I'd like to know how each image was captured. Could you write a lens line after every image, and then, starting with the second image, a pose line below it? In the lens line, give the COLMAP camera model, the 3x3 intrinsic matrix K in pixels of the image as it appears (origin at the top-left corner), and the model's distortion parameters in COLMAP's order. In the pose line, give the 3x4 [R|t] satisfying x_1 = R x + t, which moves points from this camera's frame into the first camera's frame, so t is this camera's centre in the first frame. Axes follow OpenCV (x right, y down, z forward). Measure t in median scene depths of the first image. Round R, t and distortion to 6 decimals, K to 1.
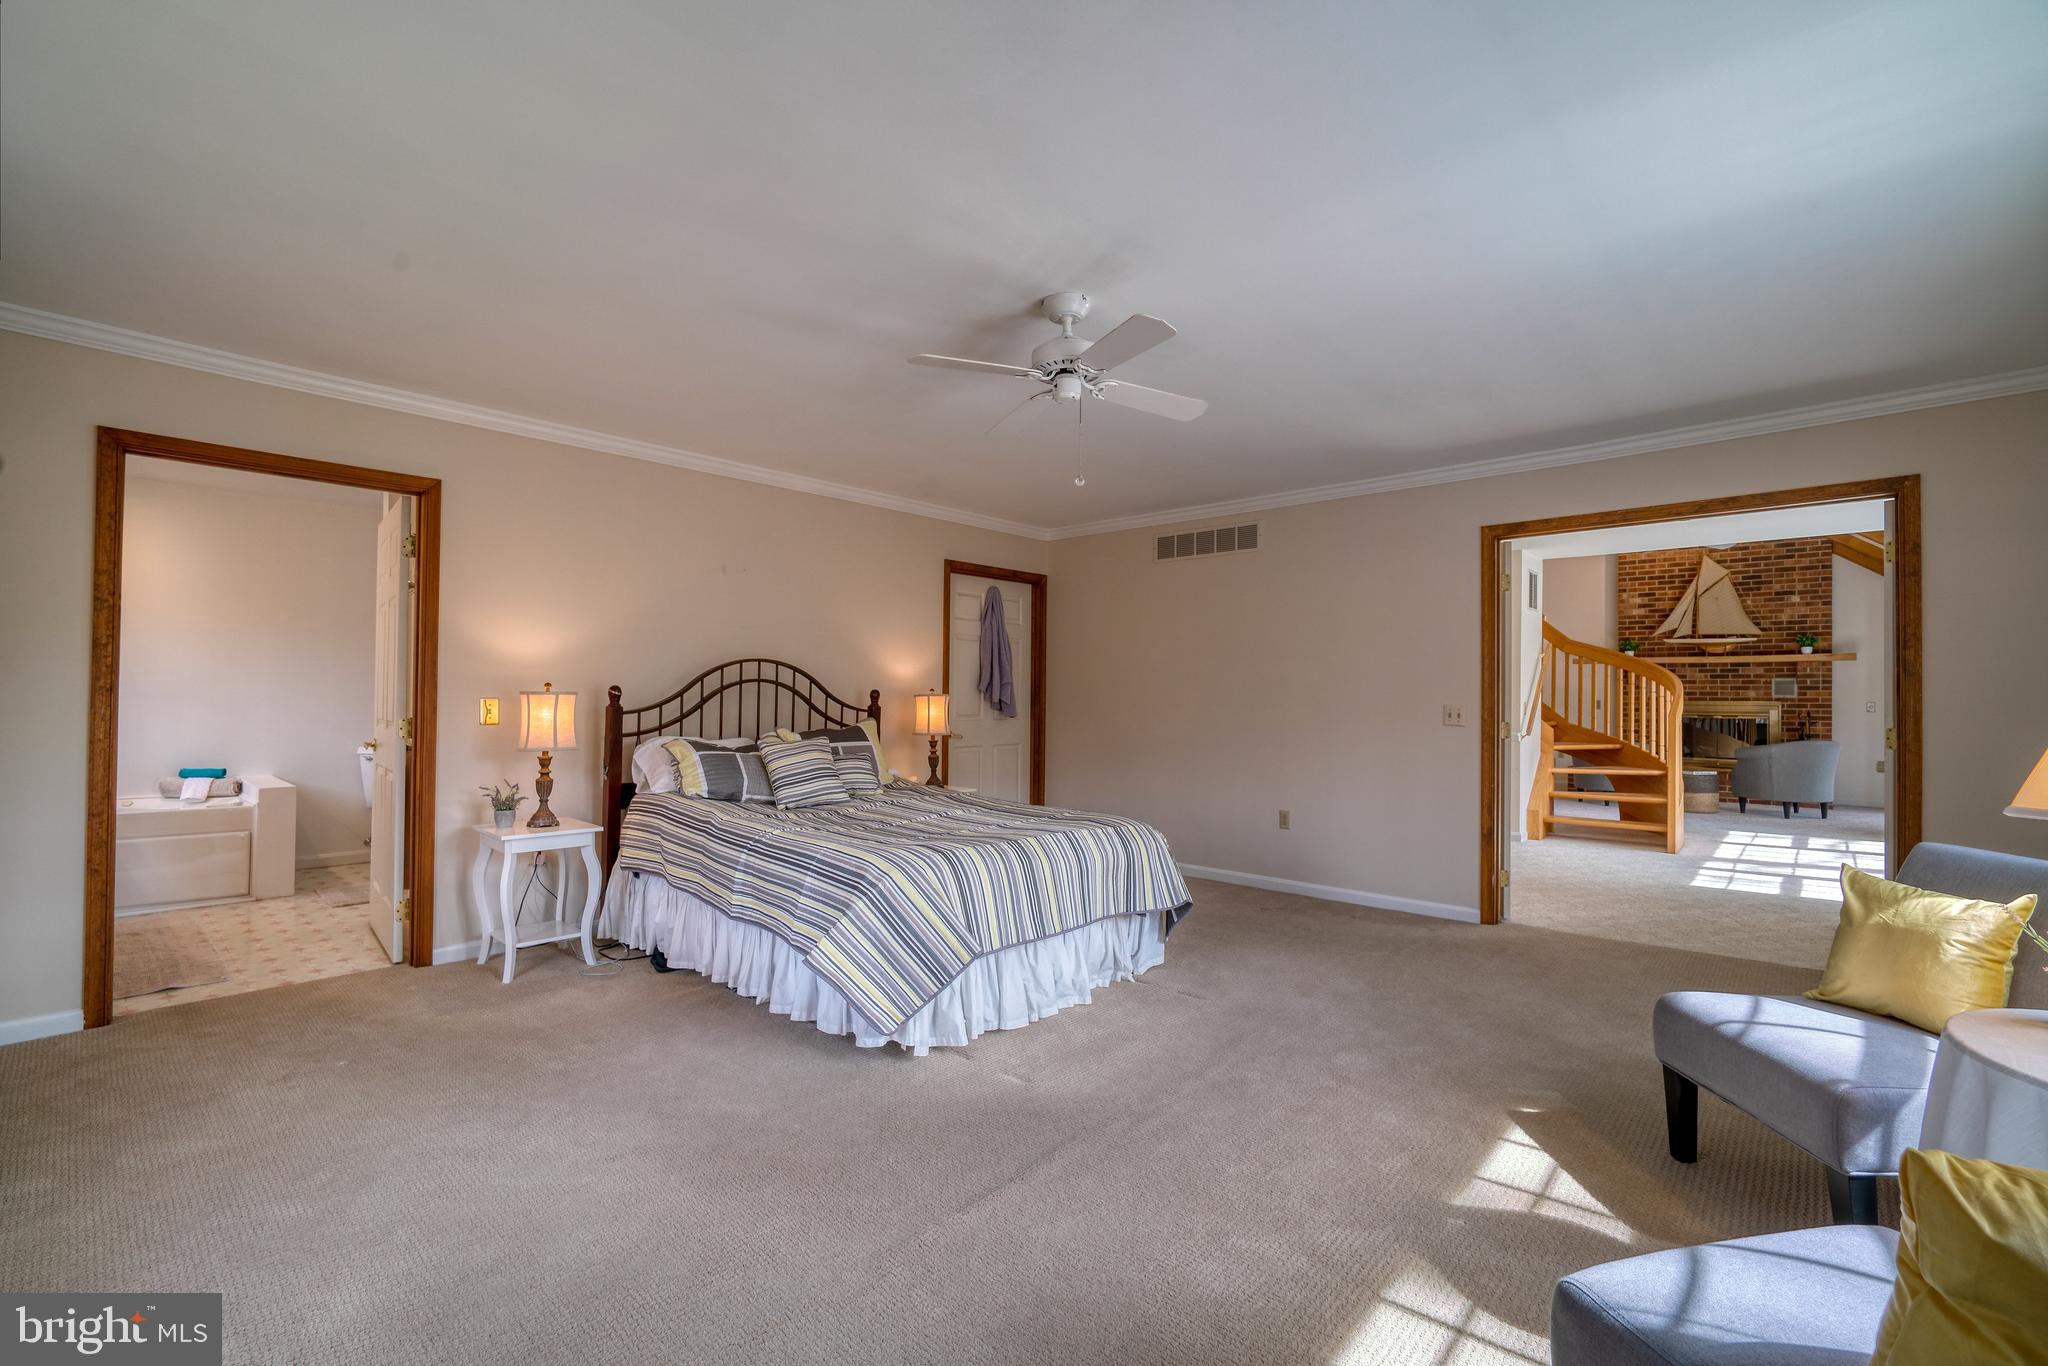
lens RADIAL K [[883.7, 0, 1019.5], [0, 883.7, 686.1], [0, 0, 1]] dist [-0.020484, 0.007933]
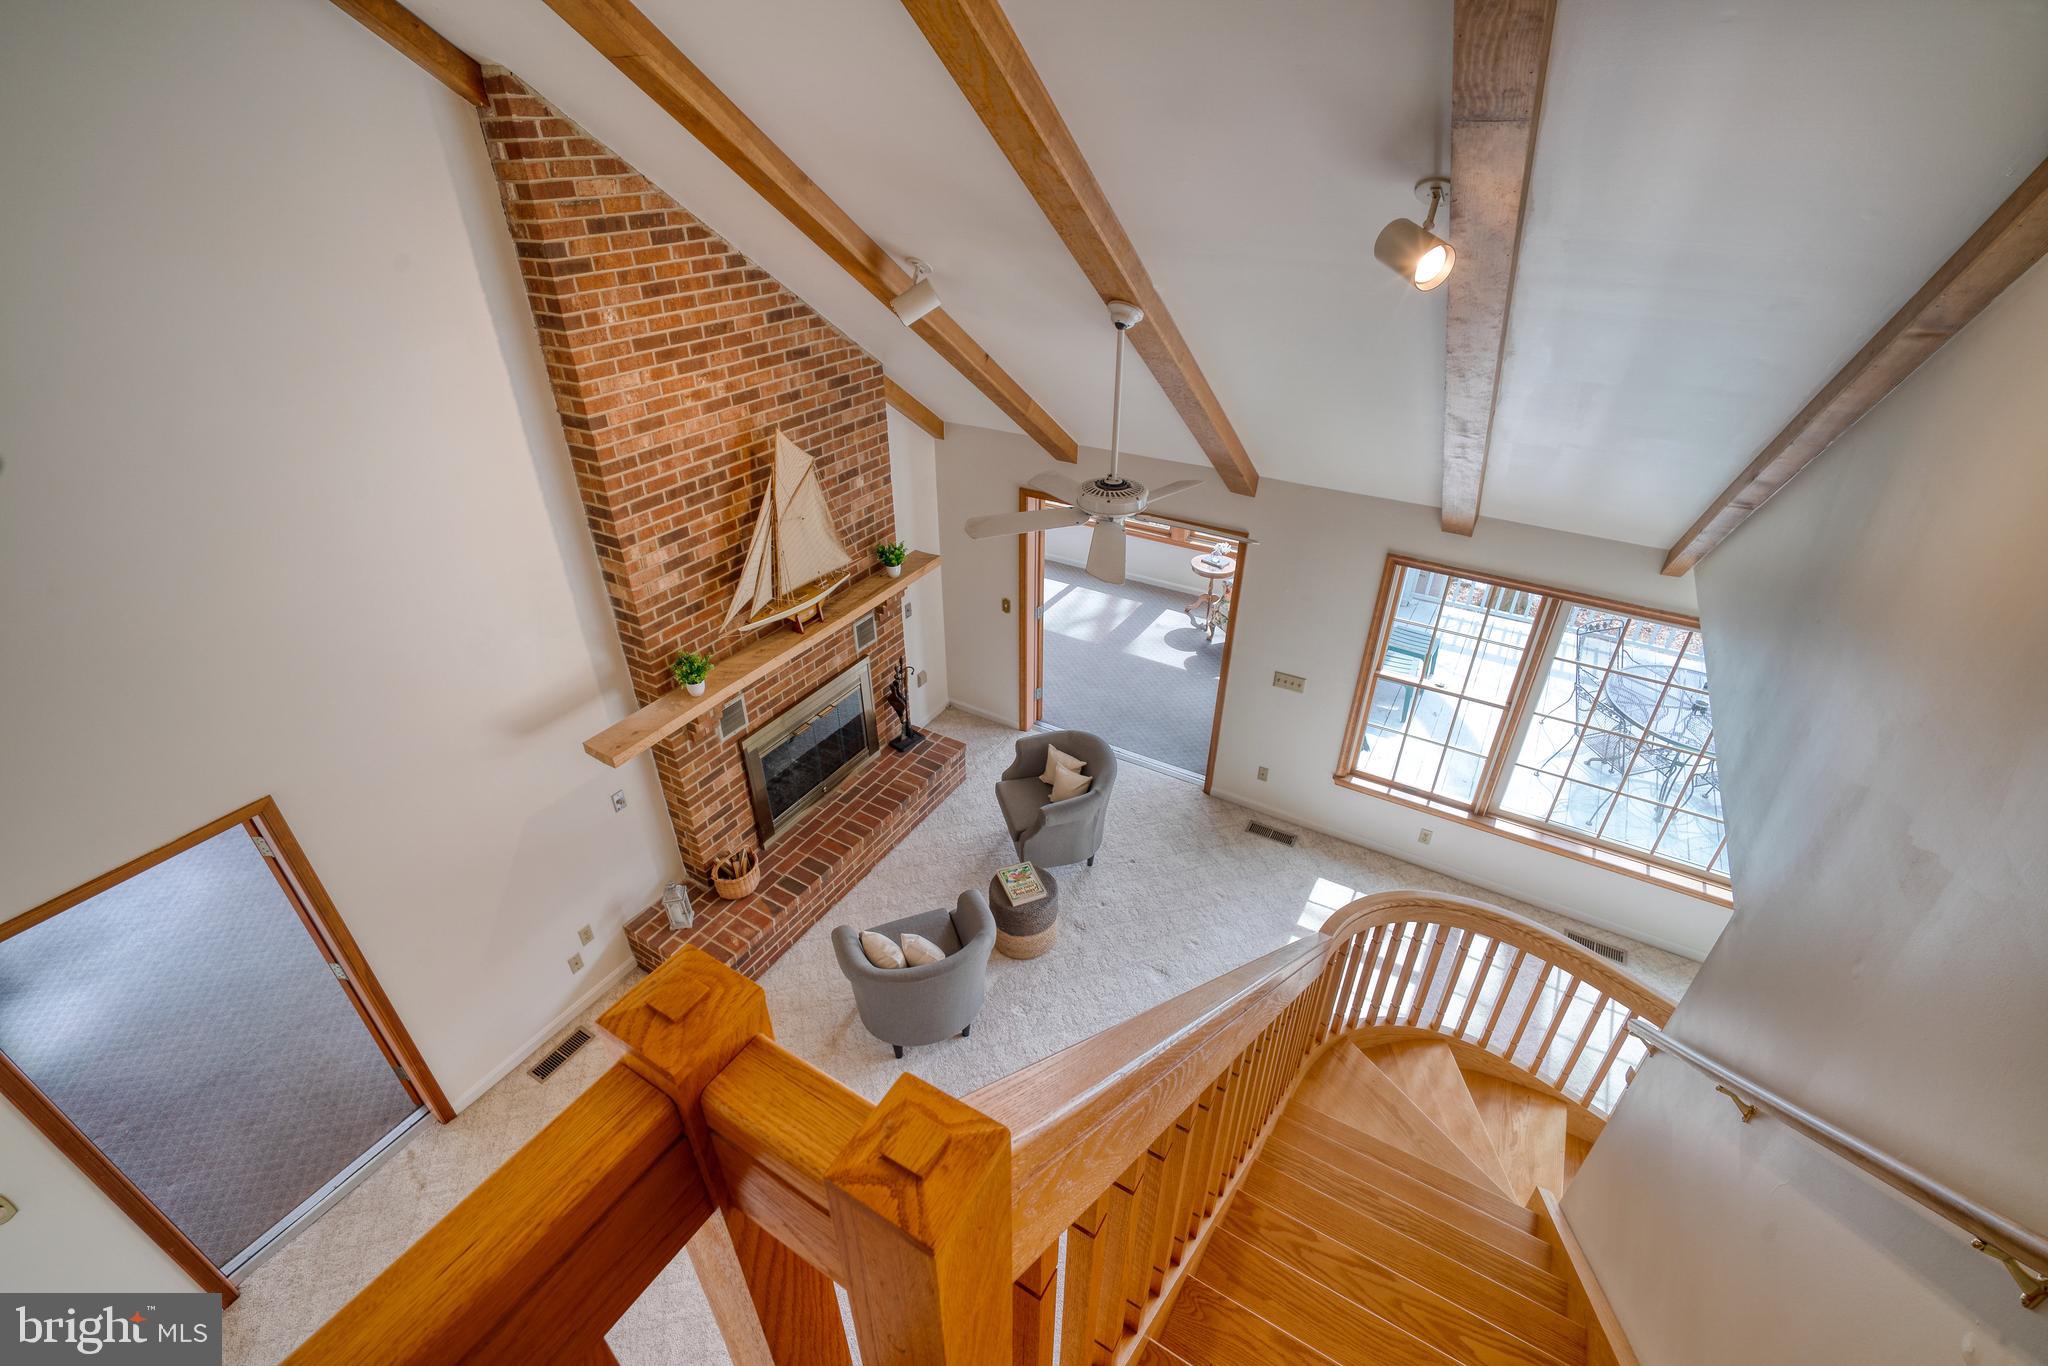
lens RADIAL K [[883.7, 0, 1019.5], [0, 883.7, 686.1], [0, 0, 1]] dist [-0.020484, 0.007933]
pose [[-0.214476, -0.526708, 0.822544, 0.344418], [-0.008930, 0.843163, 0.537583, -0.284701], [-0.976689, 0.107953, -0.185542, 1.004806]]
